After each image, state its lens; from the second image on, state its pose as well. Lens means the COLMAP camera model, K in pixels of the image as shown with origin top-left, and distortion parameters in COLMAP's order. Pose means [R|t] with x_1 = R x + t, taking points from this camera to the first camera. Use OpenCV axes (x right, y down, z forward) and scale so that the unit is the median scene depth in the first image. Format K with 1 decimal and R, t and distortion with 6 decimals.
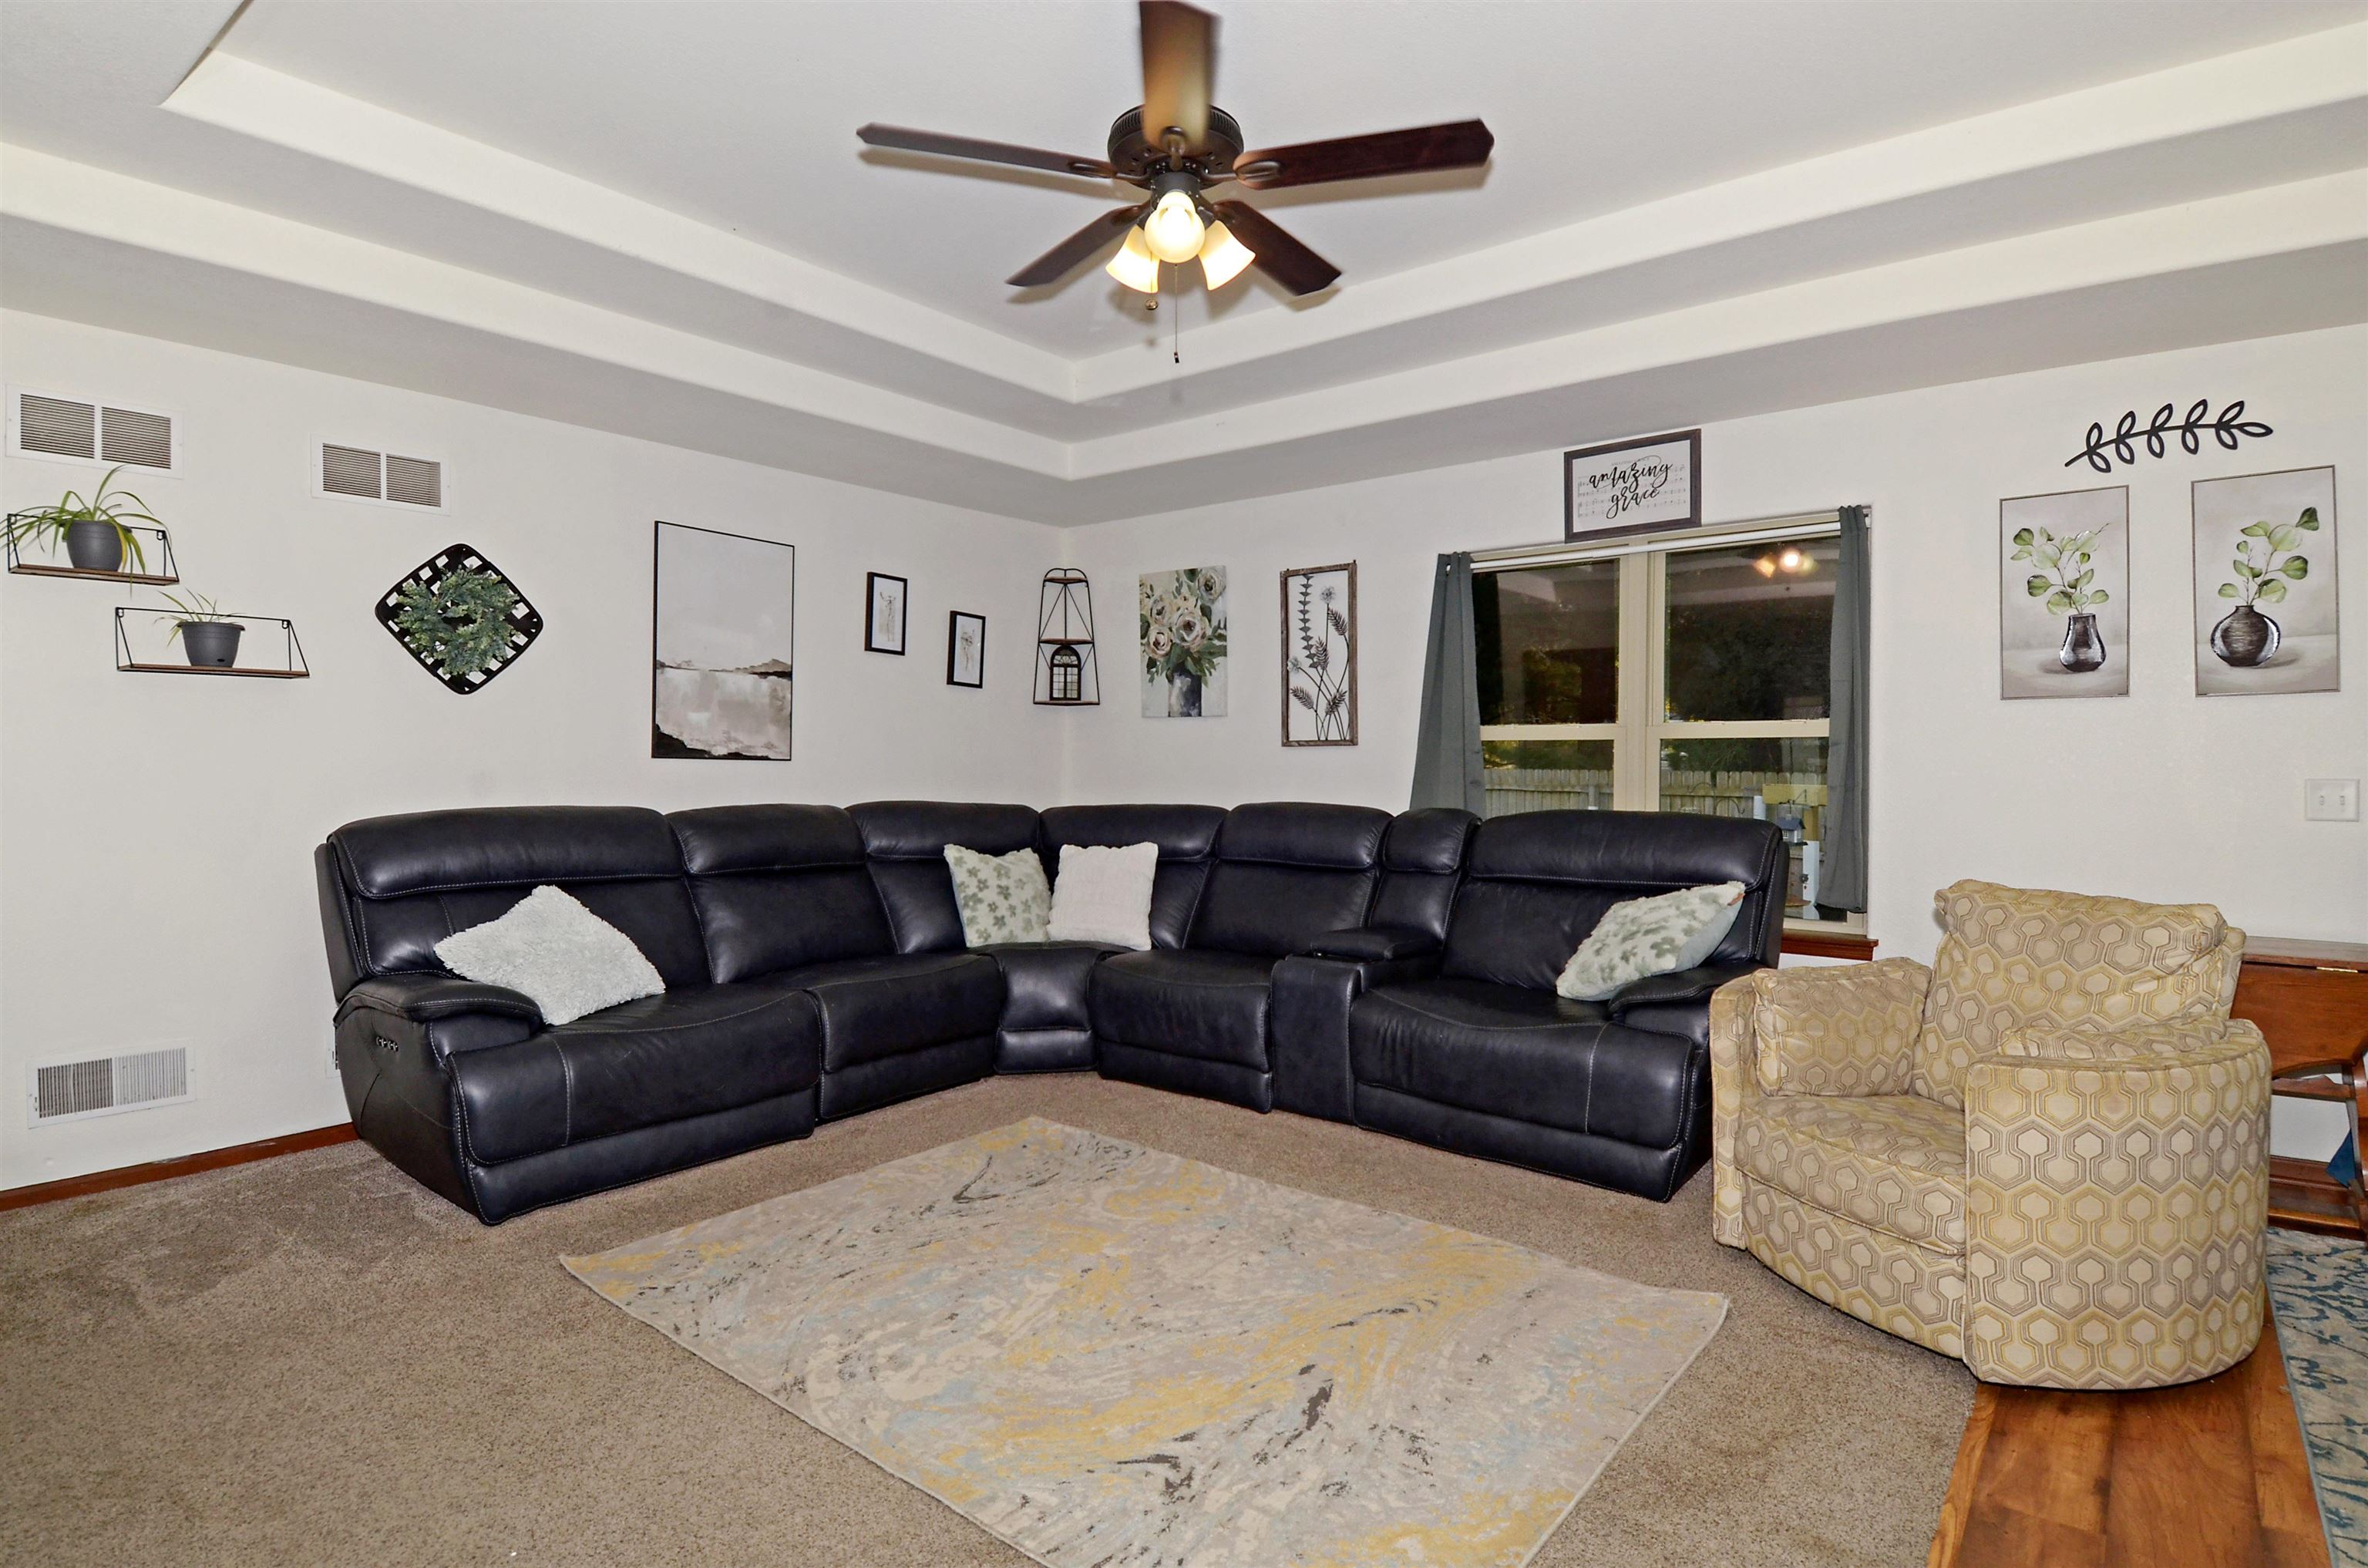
lens RADIAL K [[1213.7, 0, 1184.0], [0, 1213.7, 784.0], [0, 0, 1]] dist [0.022466, -0.027321]
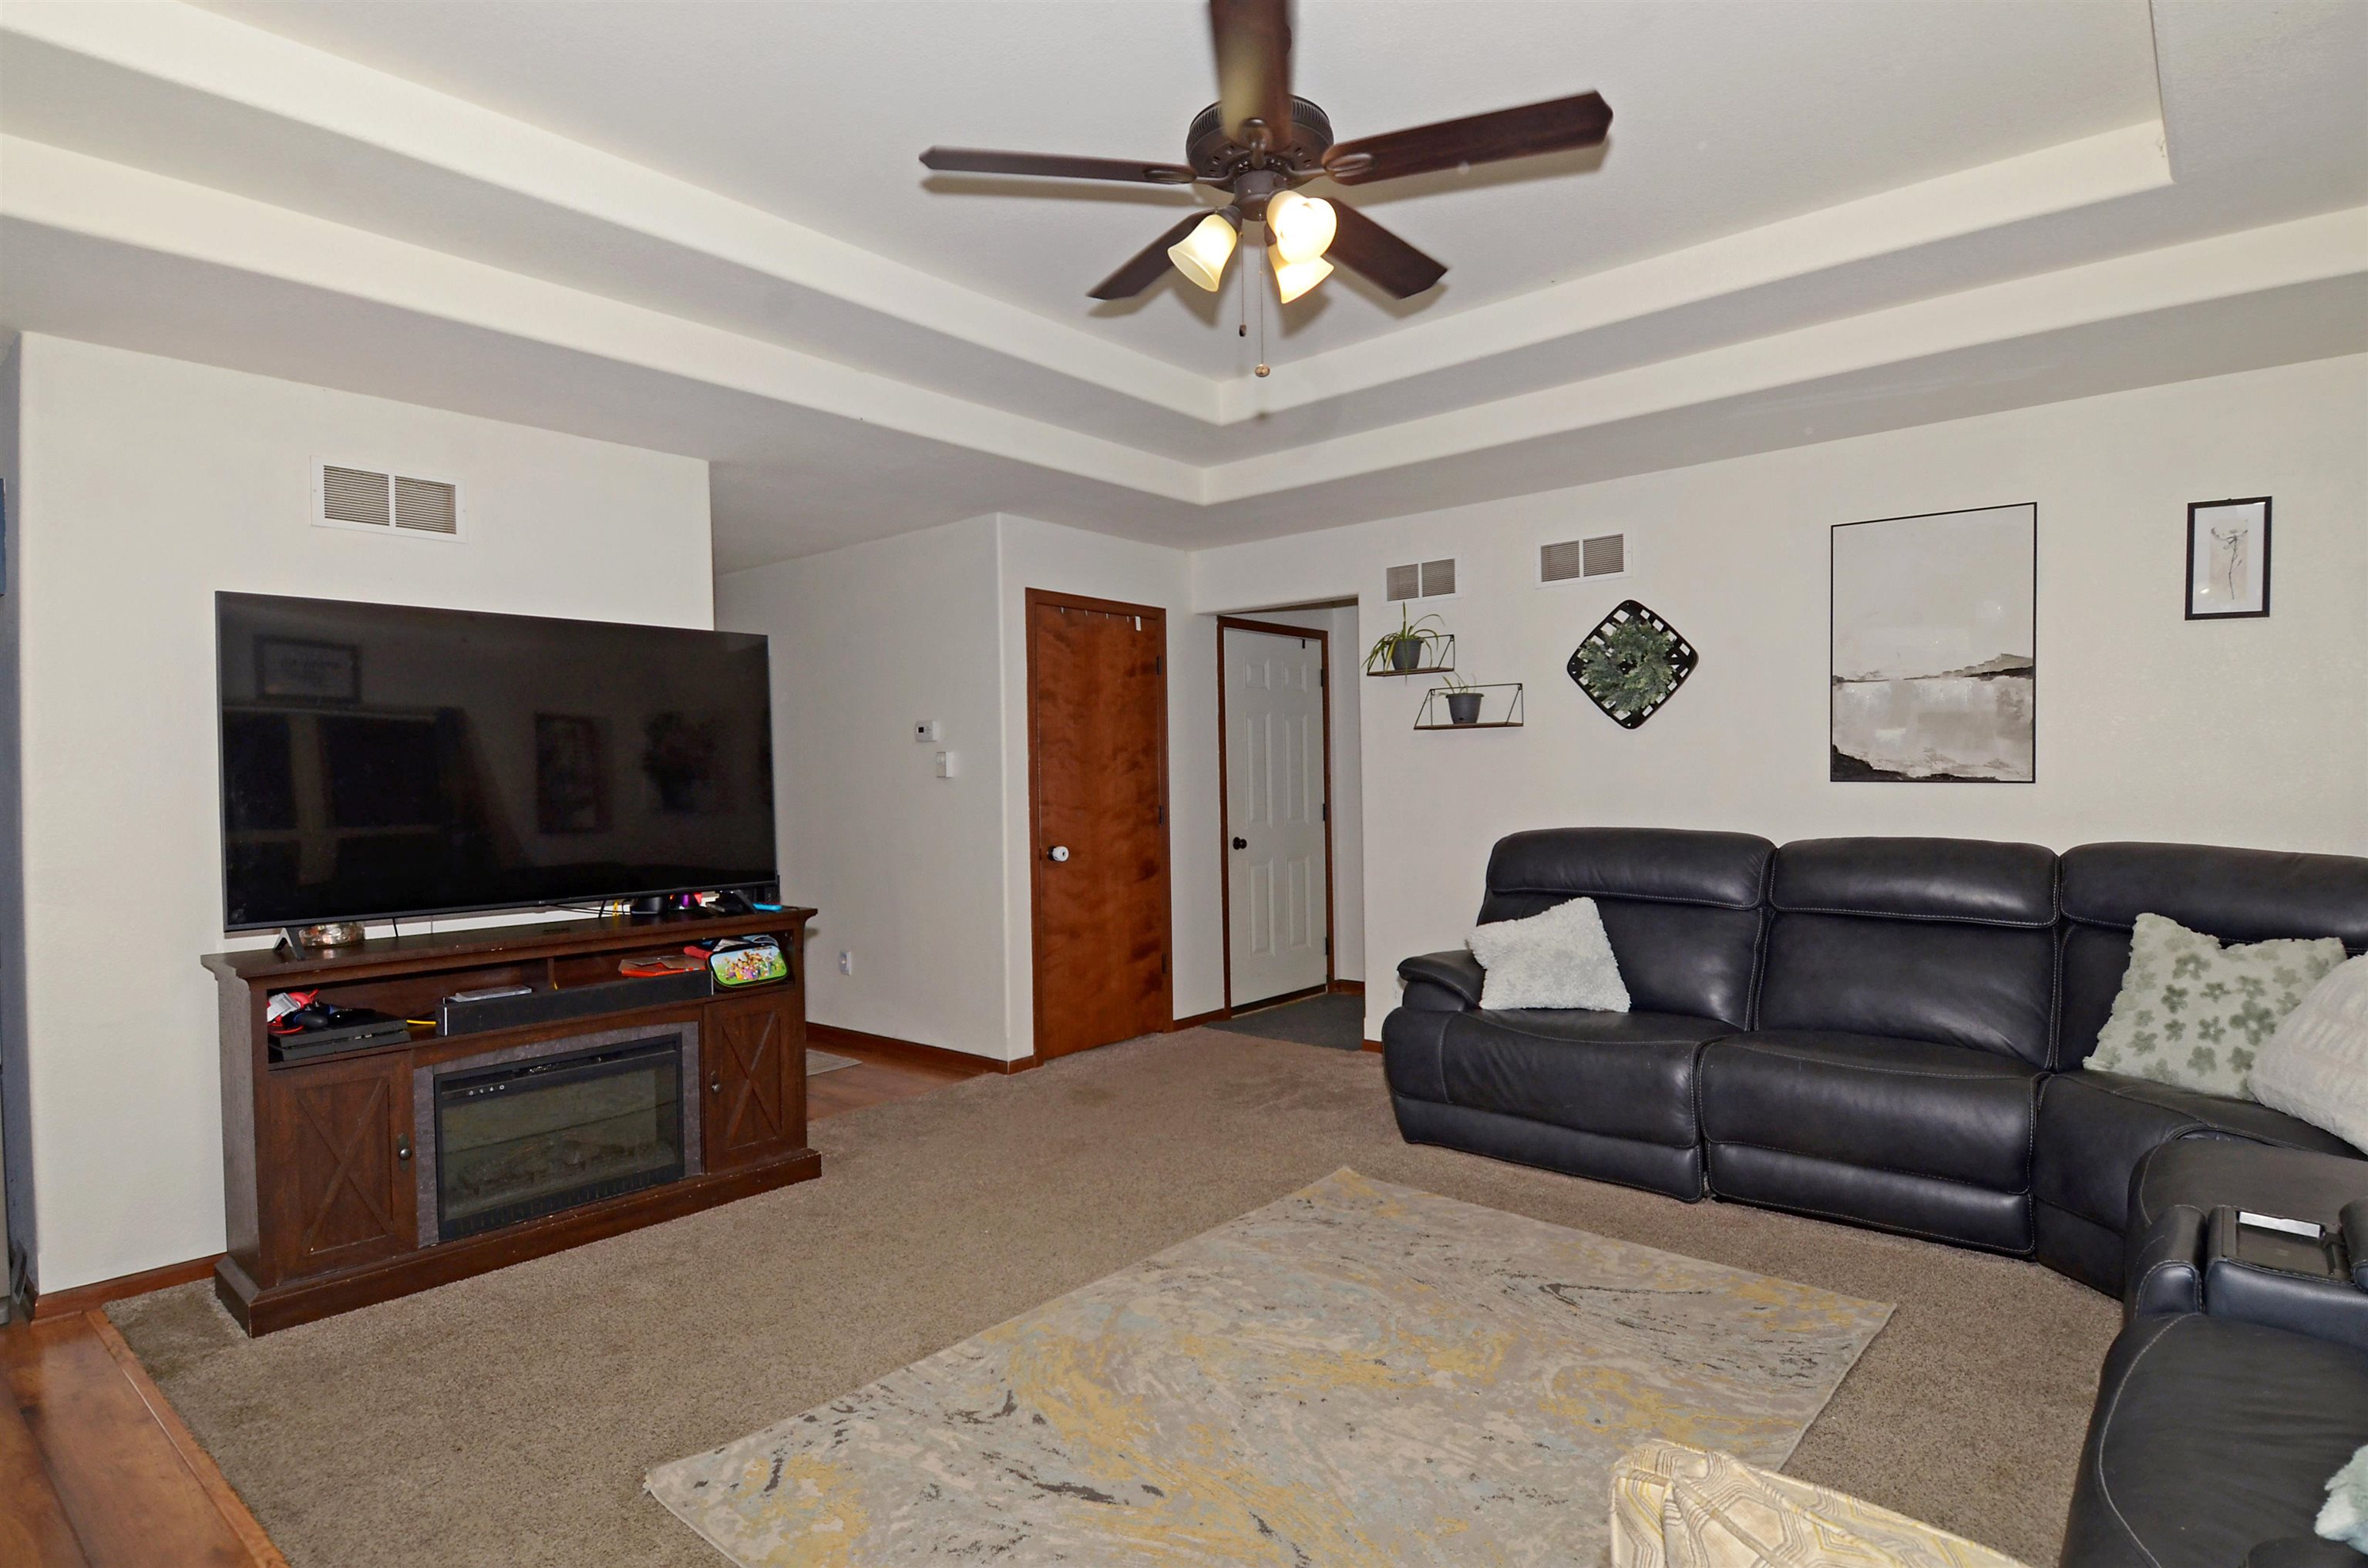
lens RADIAL K [[1216.0, 0, 1187.2], [0, 1216.0, 780.1], [0, 0, 1]] dist [0.037523, -0.039974]
pose [[-0.032374, 0.002721, -0.999472, 0.603077], [-0.003536, 0.999990, 0.002837, -0.027360], [0.999470, 0.003626, -0.032365, 0.634022]]
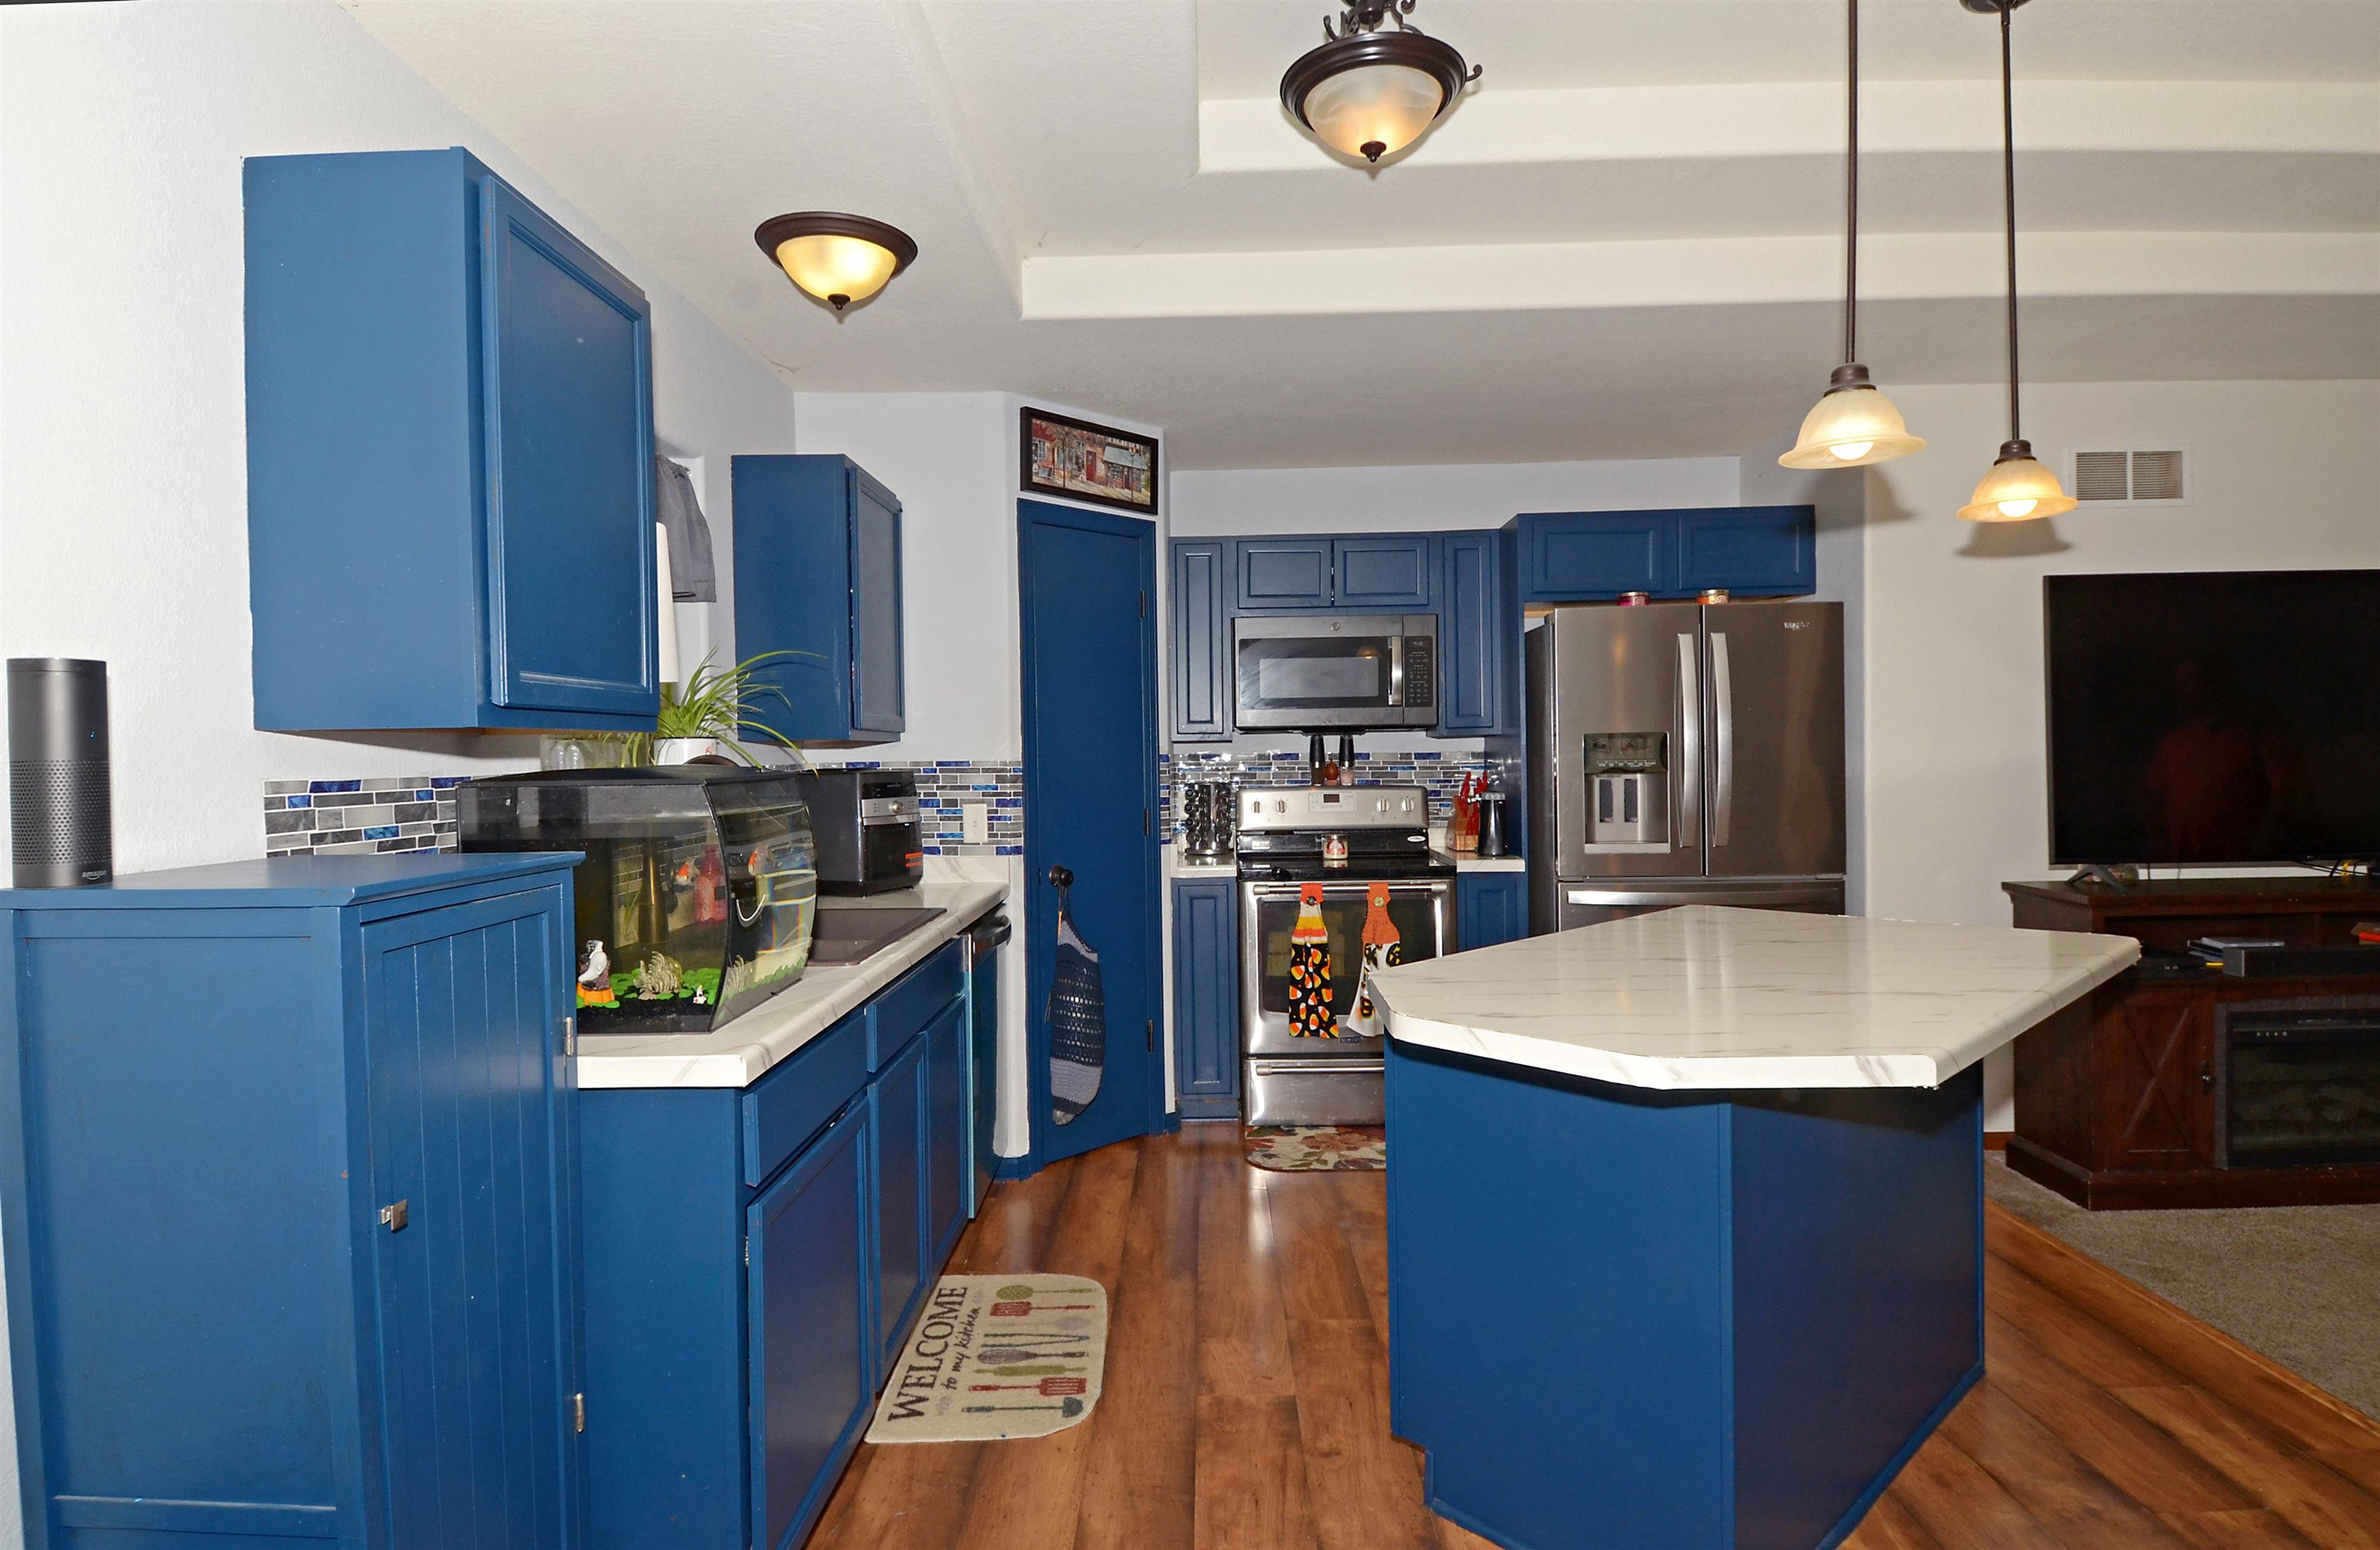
lens RADIAL K [[1252.8, 0, 1192.1], [0, 1252.8, 772.5], [0, 0, 1]] dist [0.045977, -0.051010]
pose [[-0.796973, 0.025918, -0.603458, 0.919355], [0.006484, 0.999388, 0.034360, -0.032303], [0.603980, 0.023471, -0.796654, 0.377025]]
